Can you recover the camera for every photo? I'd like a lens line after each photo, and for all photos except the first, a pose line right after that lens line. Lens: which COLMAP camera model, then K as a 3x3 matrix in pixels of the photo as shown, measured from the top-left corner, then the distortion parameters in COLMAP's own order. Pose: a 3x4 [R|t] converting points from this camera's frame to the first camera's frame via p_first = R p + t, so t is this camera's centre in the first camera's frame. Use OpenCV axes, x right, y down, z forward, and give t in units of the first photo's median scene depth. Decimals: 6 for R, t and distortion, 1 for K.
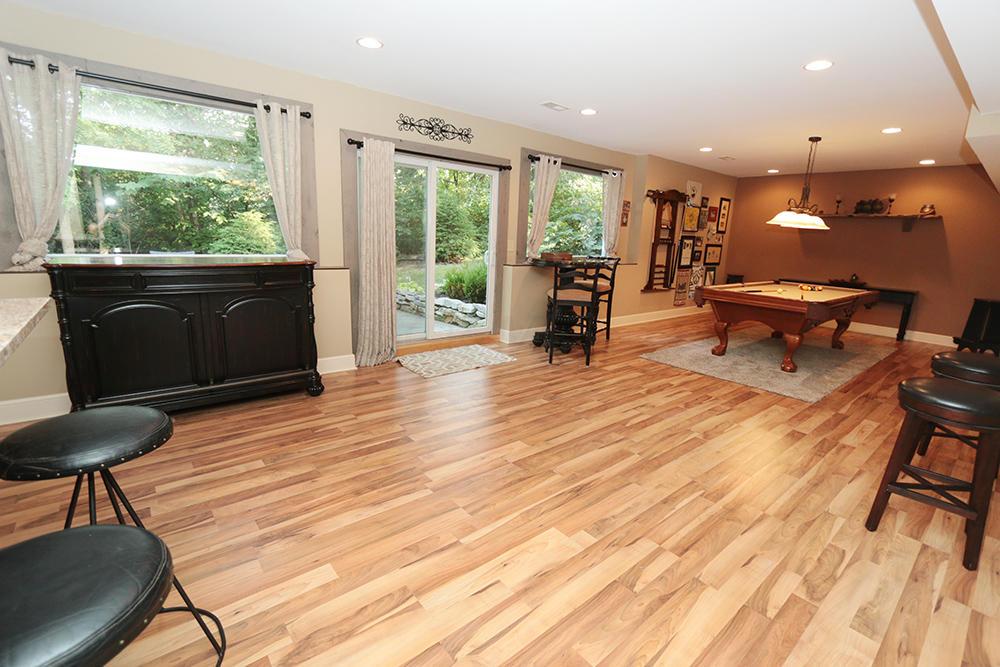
lens RADIAL K [[456.1, 0, 500.4], [0, 456.1, 335.6], [0, 0, 1]] dist [-0.037631, 0.012389]
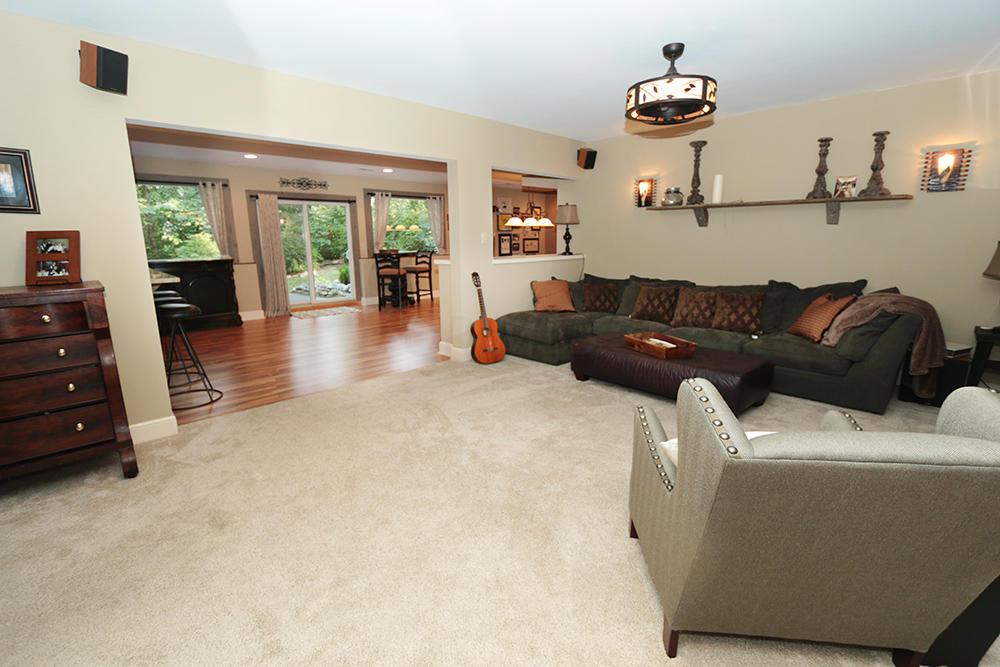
lens RADIAL K [[456.1, 0, 500.4], [0, 456.1, 335.6], [0, 0, 1]] dist [-0.037631, 0.012389]
pose [[0.995367, -0.068483, 0.067494, 0.407328], [0.069191, 0.997570, -0.008214, 0.182441], [-0.066768, 0.012846, 0.997686, -0.713629]]
